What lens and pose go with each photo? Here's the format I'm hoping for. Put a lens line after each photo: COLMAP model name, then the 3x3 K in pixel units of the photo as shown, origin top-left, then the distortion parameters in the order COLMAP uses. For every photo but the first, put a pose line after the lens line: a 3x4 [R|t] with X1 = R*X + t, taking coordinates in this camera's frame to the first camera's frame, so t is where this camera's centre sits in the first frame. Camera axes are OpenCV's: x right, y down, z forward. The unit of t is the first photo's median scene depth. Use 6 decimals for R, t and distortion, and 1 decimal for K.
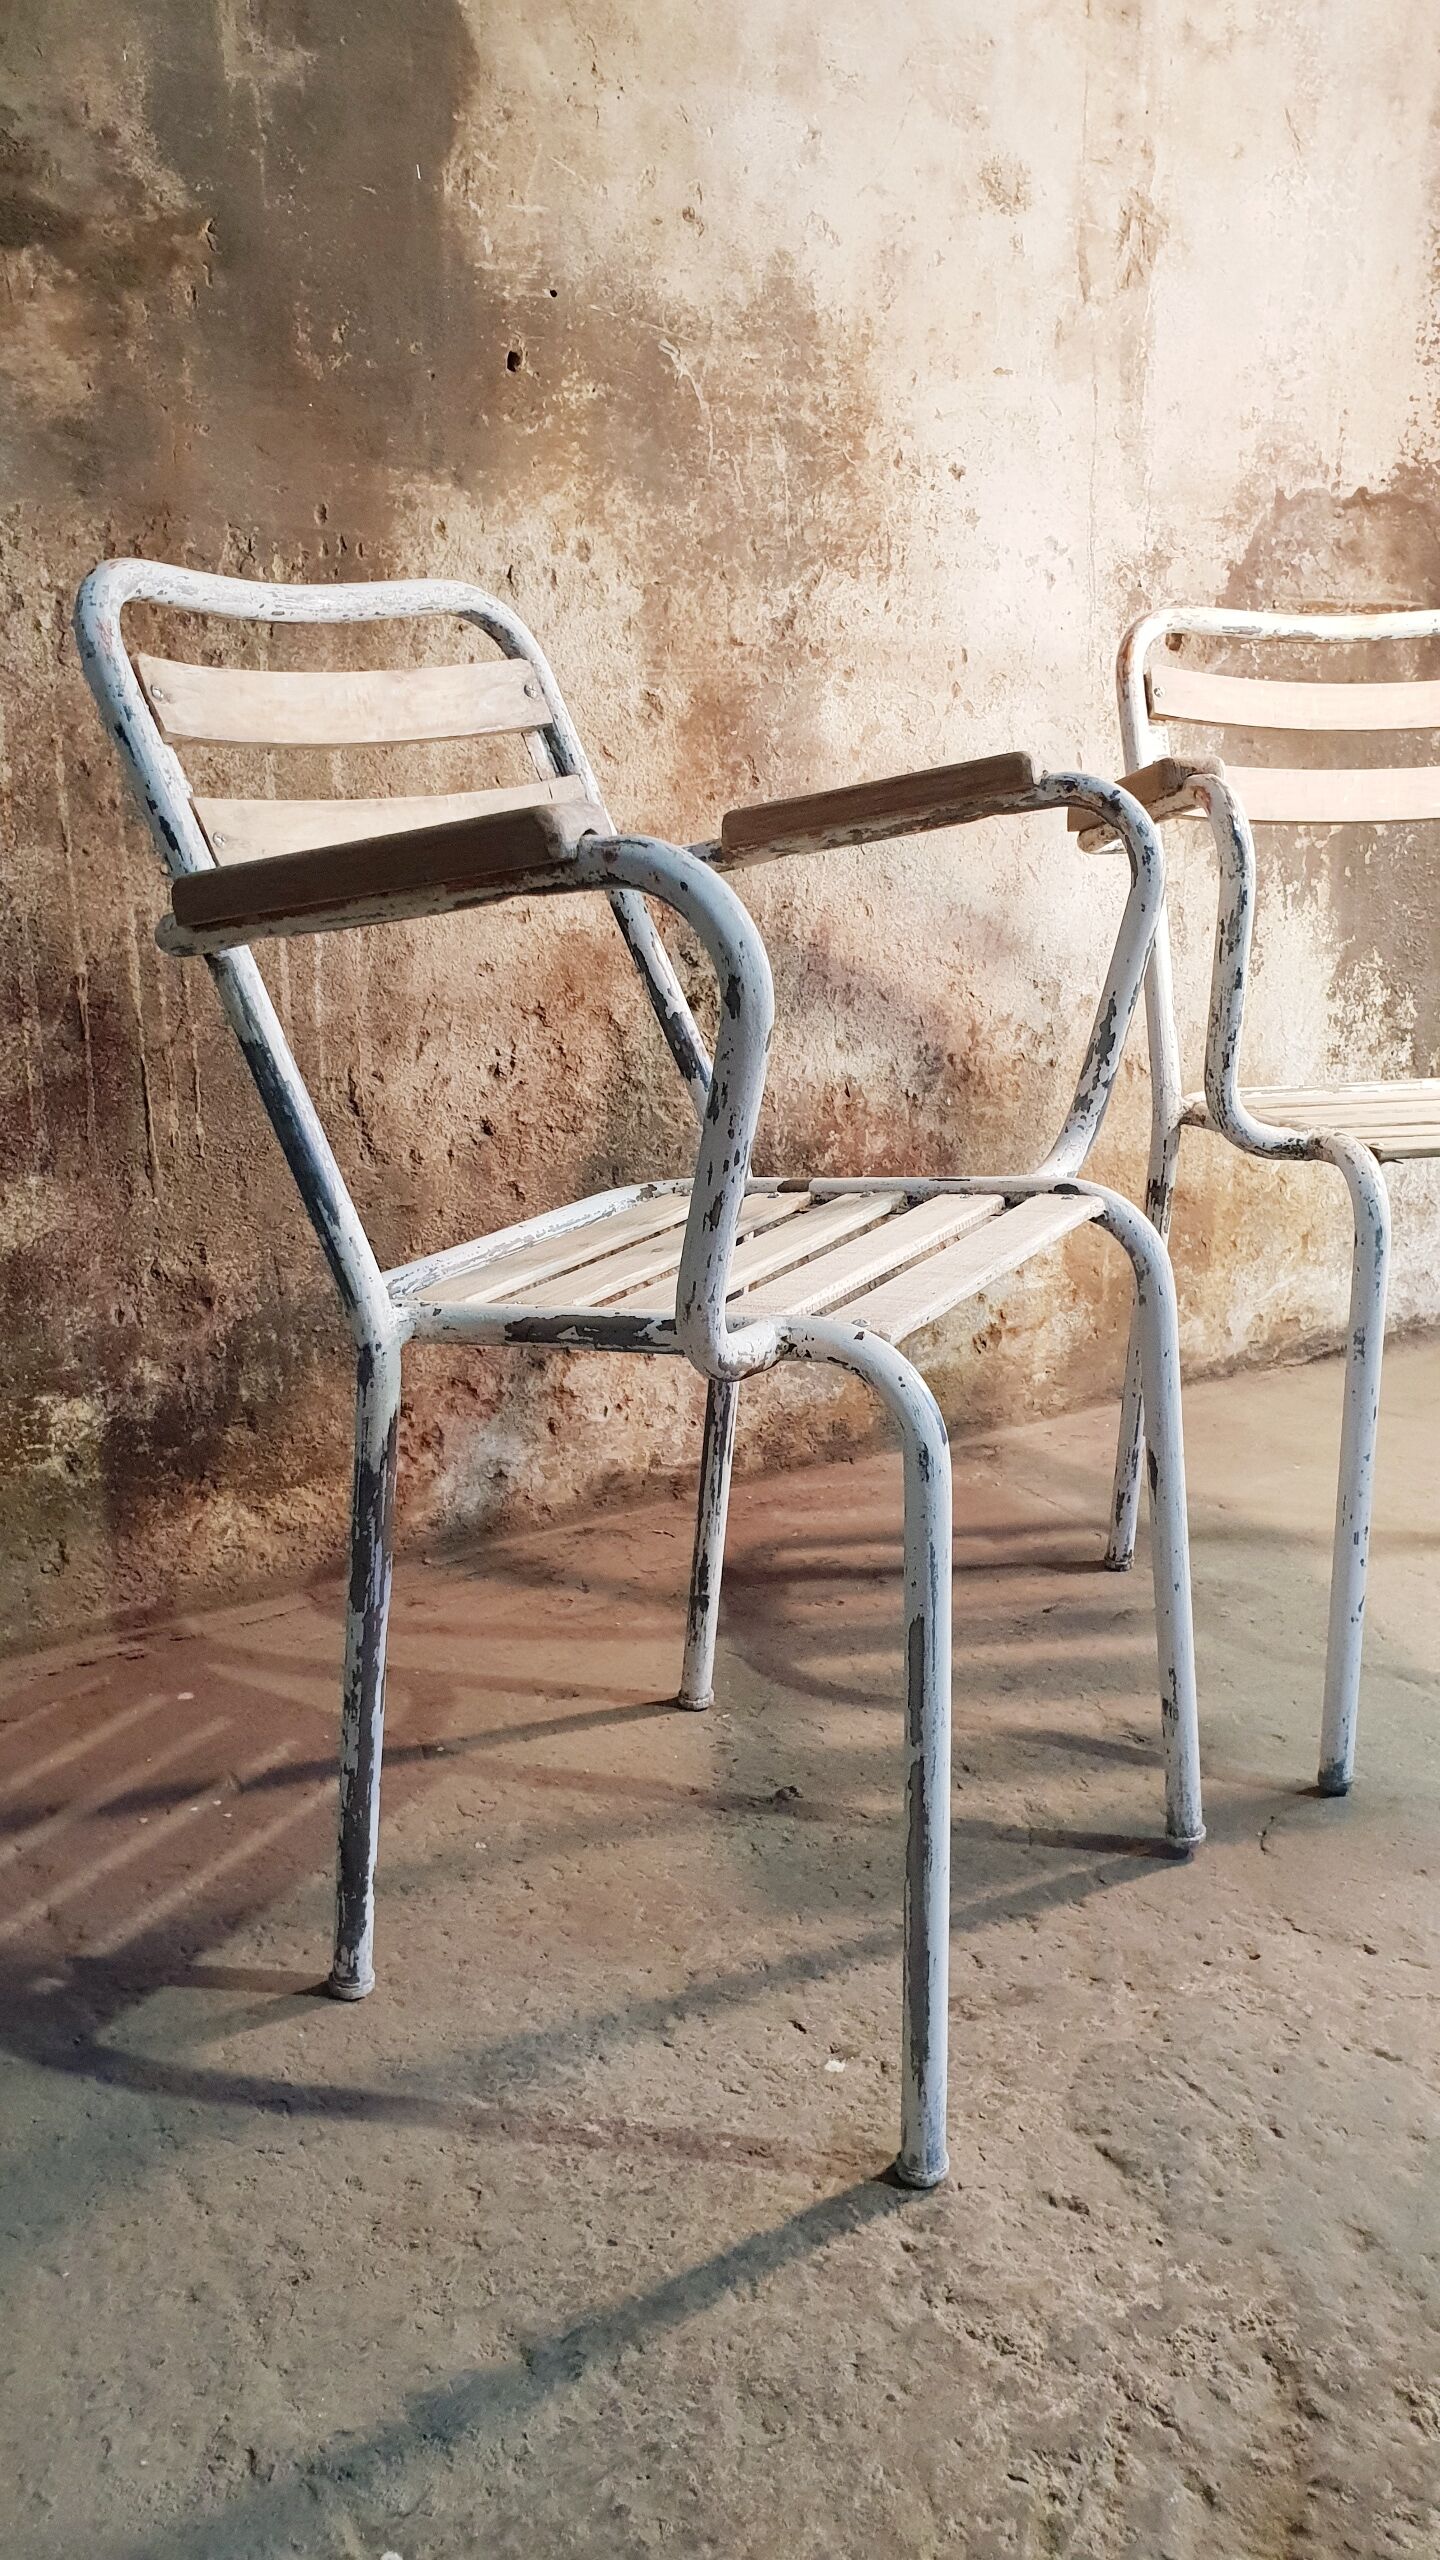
lens RADIAL K [[2058.6, 0, 759.9], [0, 2058.6, 1282.5], [0, 0, 1]] dist [-0.041230, 0.095223]
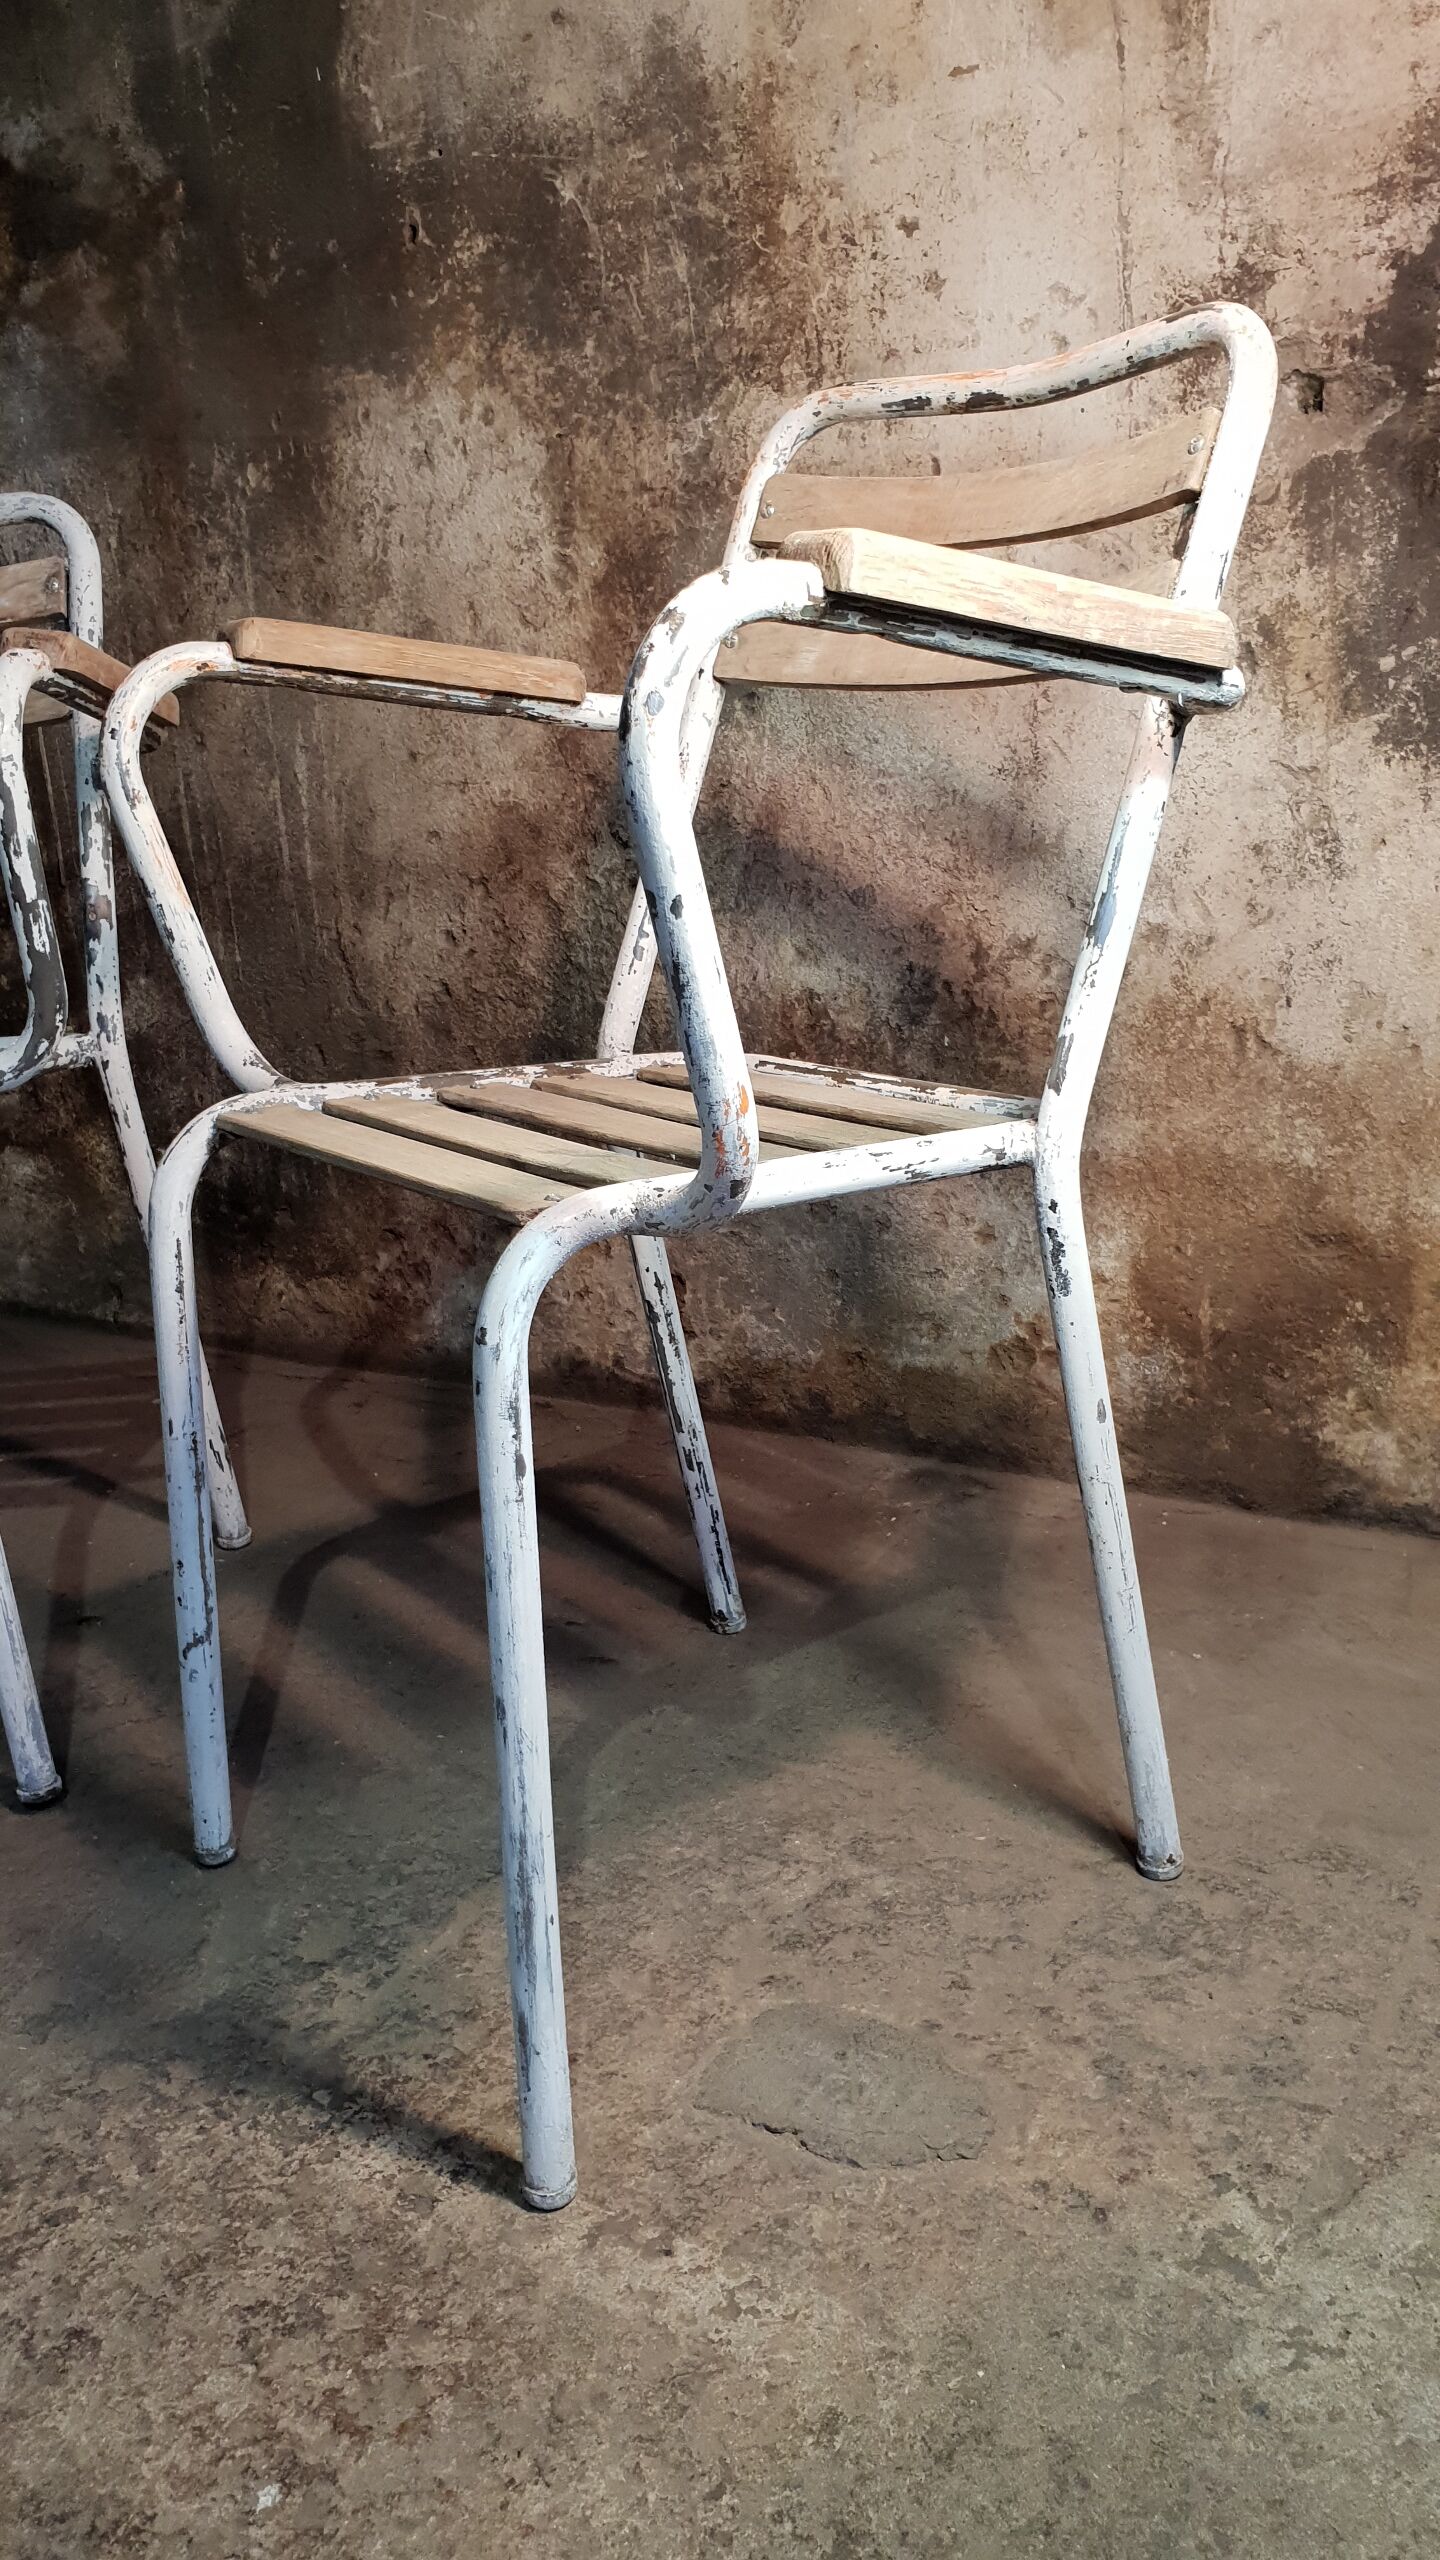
lens RADIAL K [[2058.6, 0, 759.9], [0, 2058.6, 1282.5], [0, 0, 1]] dist [-0.041230, 0.095223]
pose [[0.464218, 0.234717, -0.854054, 0.902826], [-0.177460, 0.969344, 0.169944, -0.142041], [0.867761, 0.072670, 0.491640, 0.654132]]
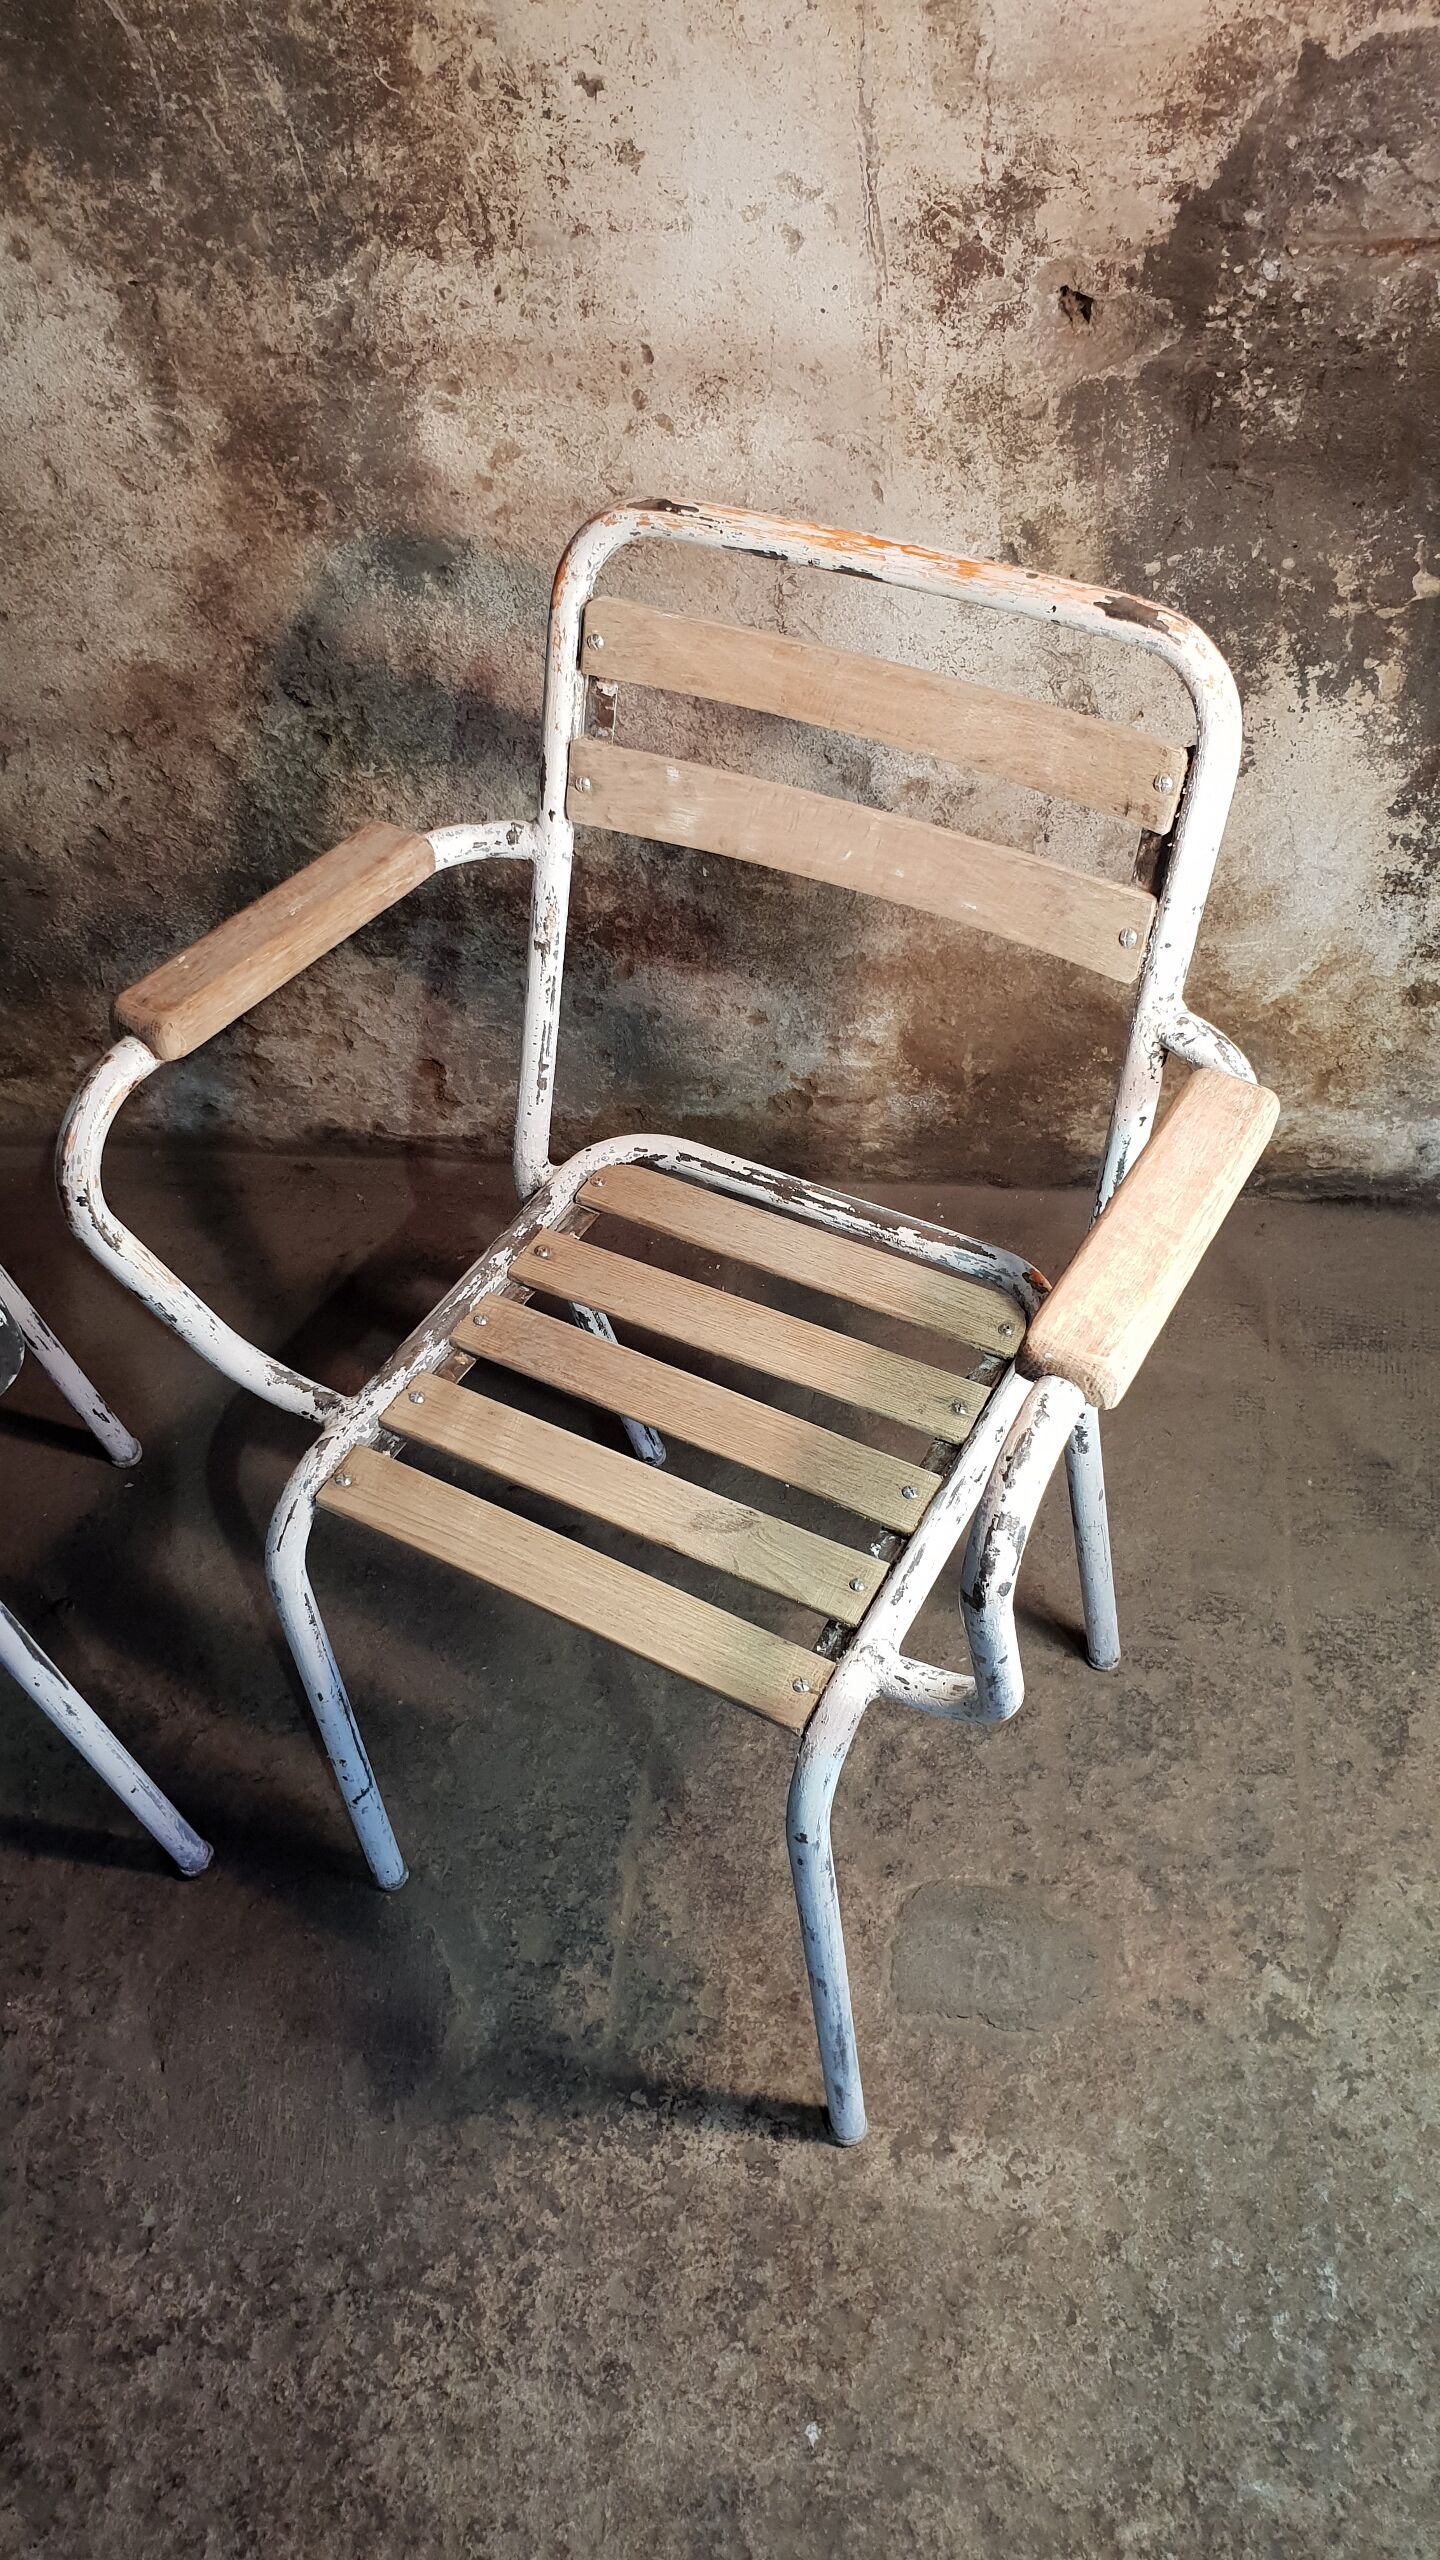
lens RADIAL K [[2051.1, 0, 731.5], [0, 2051.1, 1266.8], [0, 0, 1]] dist [-0.030638, 0.081882]
pose [[0.768945, 0.450019, -0.454099, 0.638149], [-0.086552, 0.777029, 0.623485, -0.558035], [0.633429, -0.440123, 0.636443, 0.504186]]
